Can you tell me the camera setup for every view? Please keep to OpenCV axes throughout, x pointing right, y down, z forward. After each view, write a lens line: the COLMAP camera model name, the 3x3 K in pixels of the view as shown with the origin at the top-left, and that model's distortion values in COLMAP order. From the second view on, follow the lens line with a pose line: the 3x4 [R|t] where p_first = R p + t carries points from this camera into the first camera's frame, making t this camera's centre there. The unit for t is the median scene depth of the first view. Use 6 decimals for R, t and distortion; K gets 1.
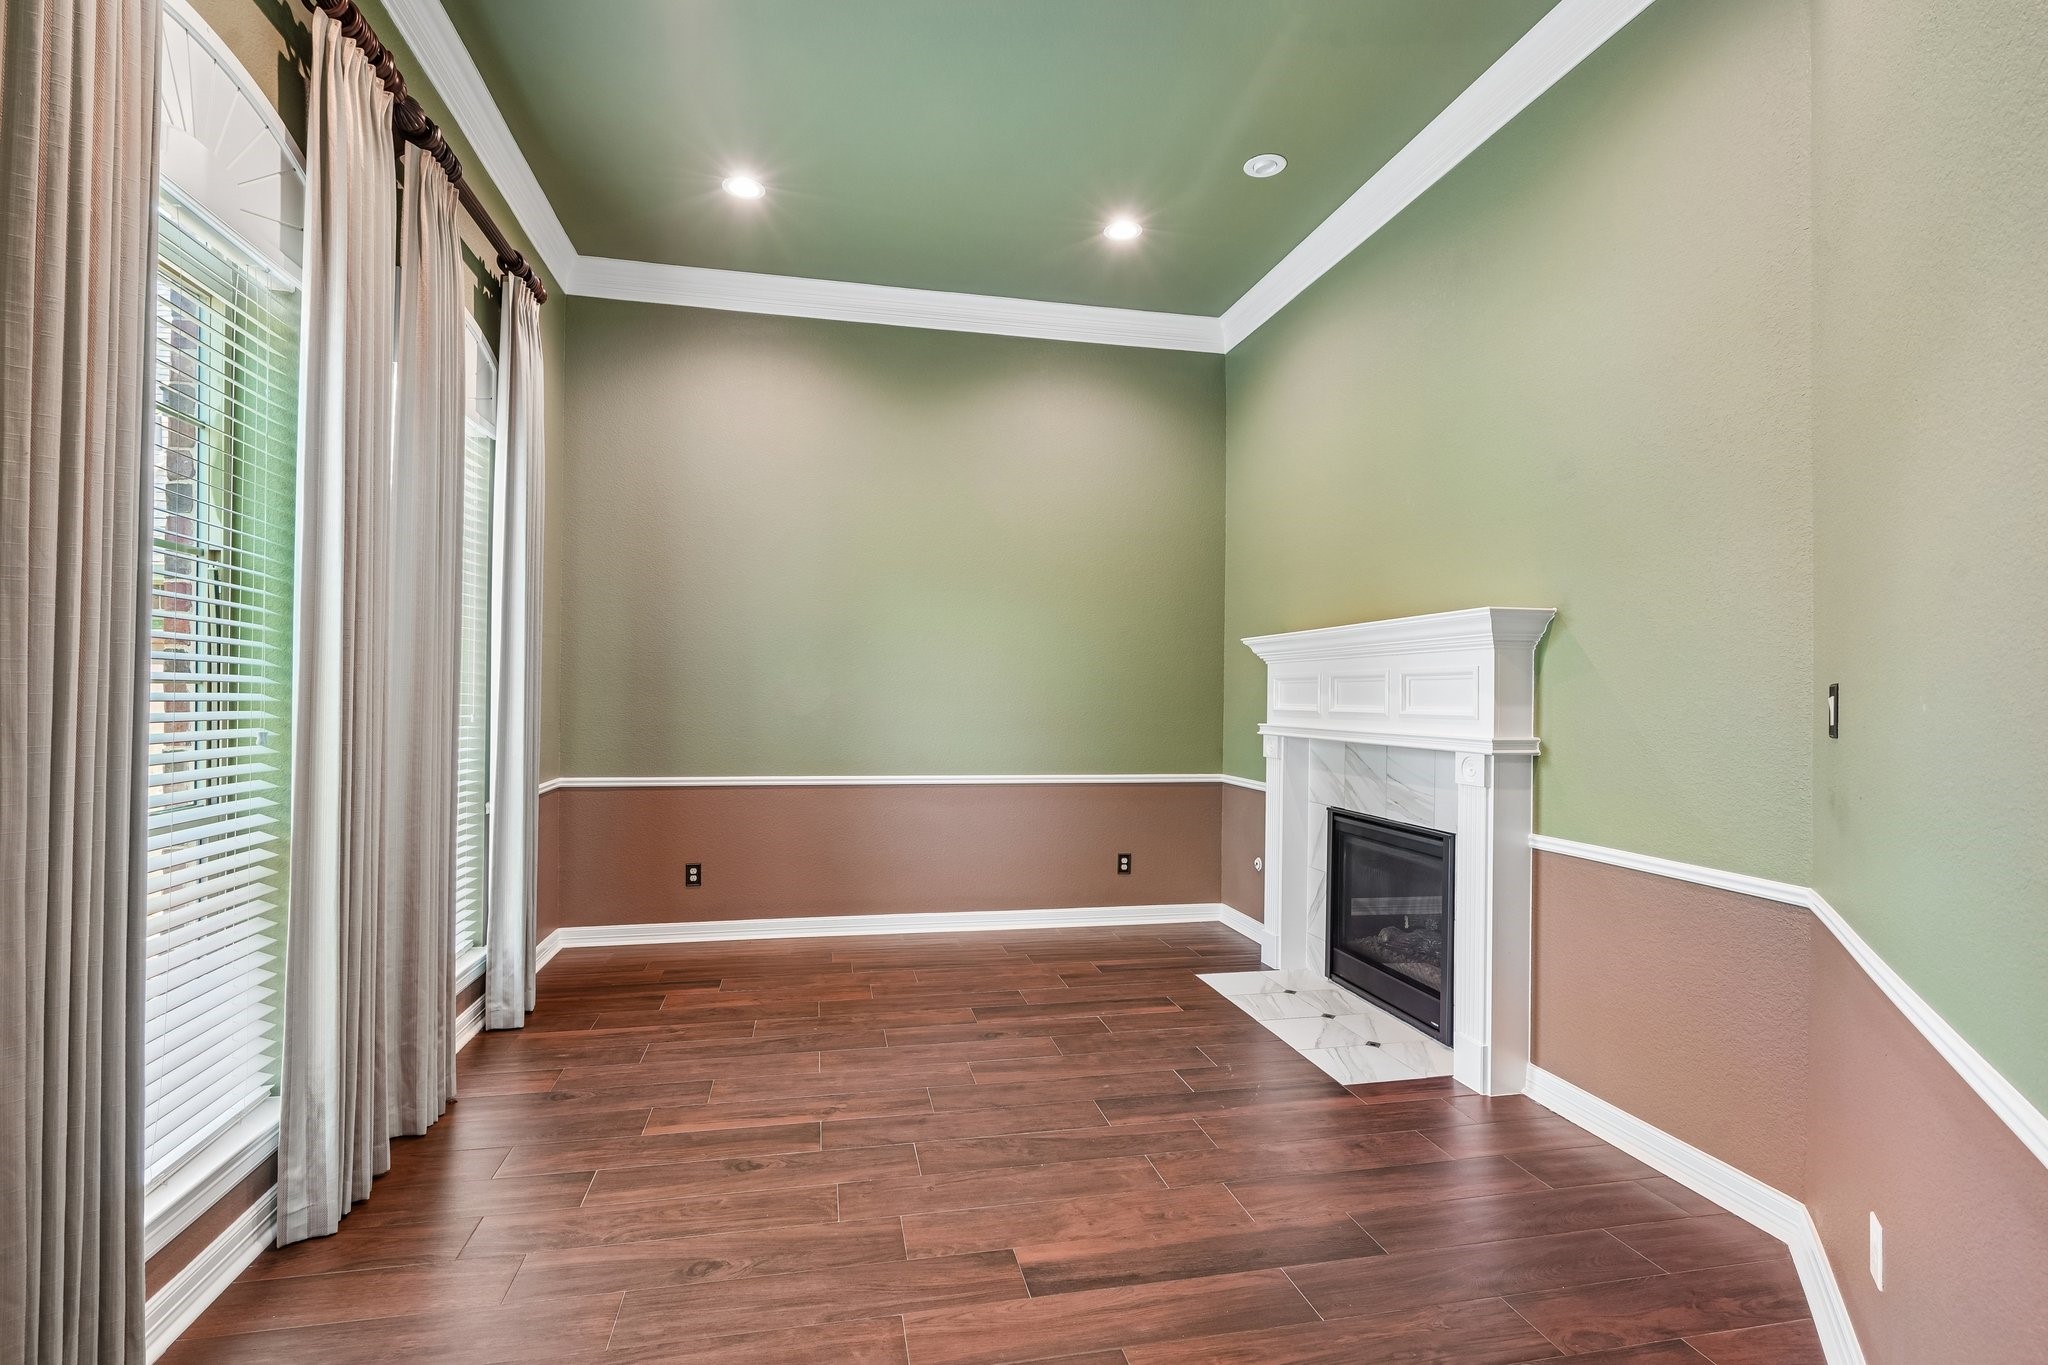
lens RADIAL K [[945.4, 0, 1018.2], [0, 945.4, 682.0], [0, 0, 1]] dist [-0.027163, 0.000497]
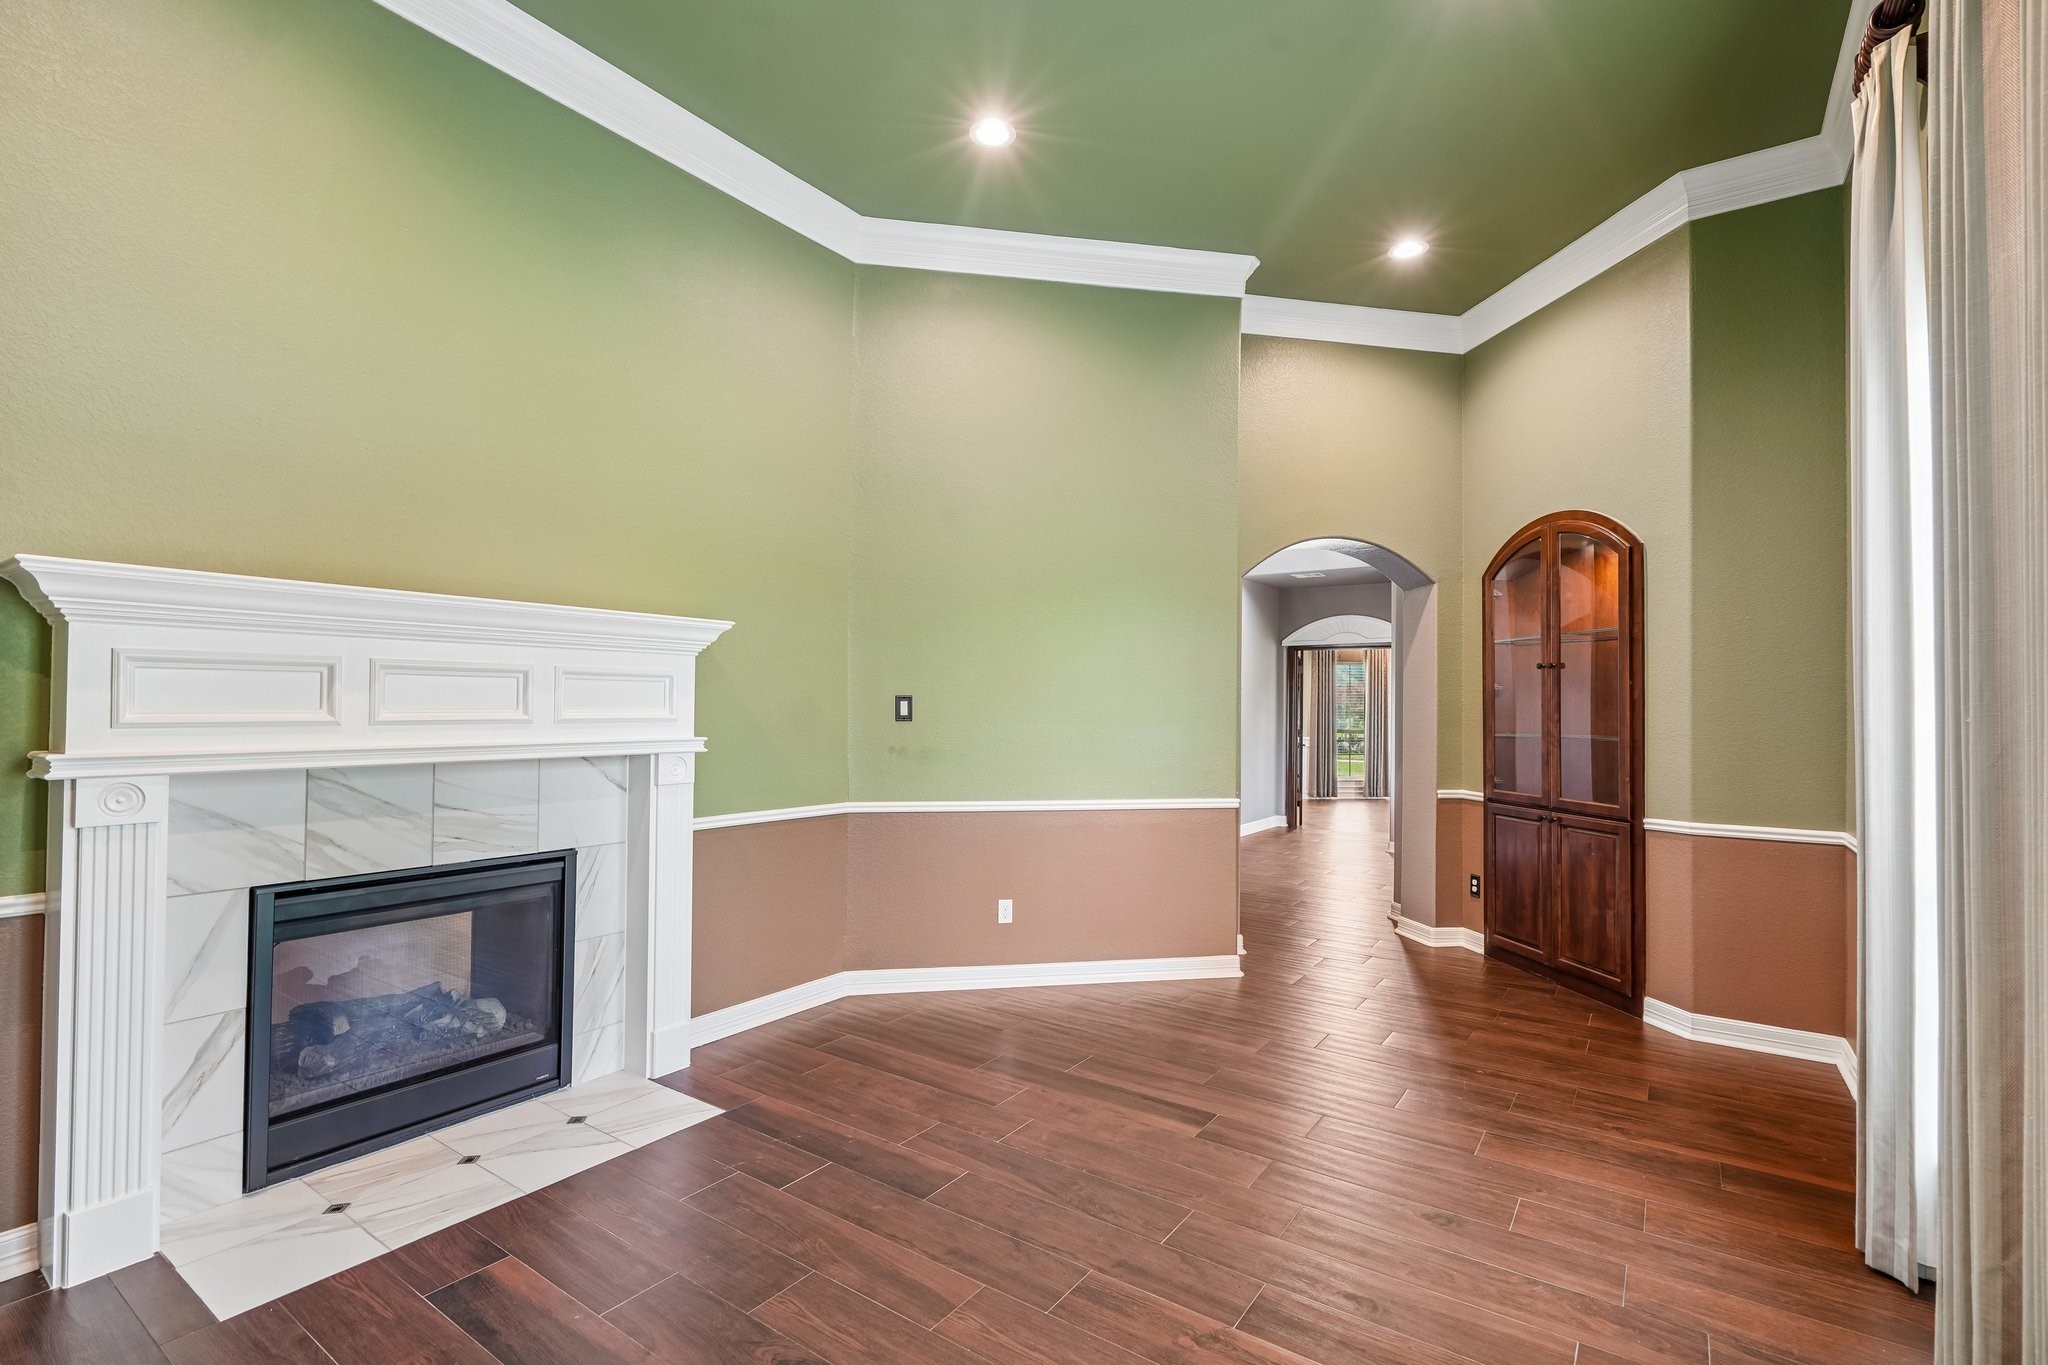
lens RADIAL K [[945.4, 0, 1025.3], [0, 945.4, 684.8], [0, 0, 1]] dist [-0.027163, 0.000497]
pose [[-0.686278, -0.000038, 0.727339, -0.474901], [-0.022886, 0.999506, -0.021541, 0.013058], [-0.726979, -0.031429, -0.685940, 1.257991]]
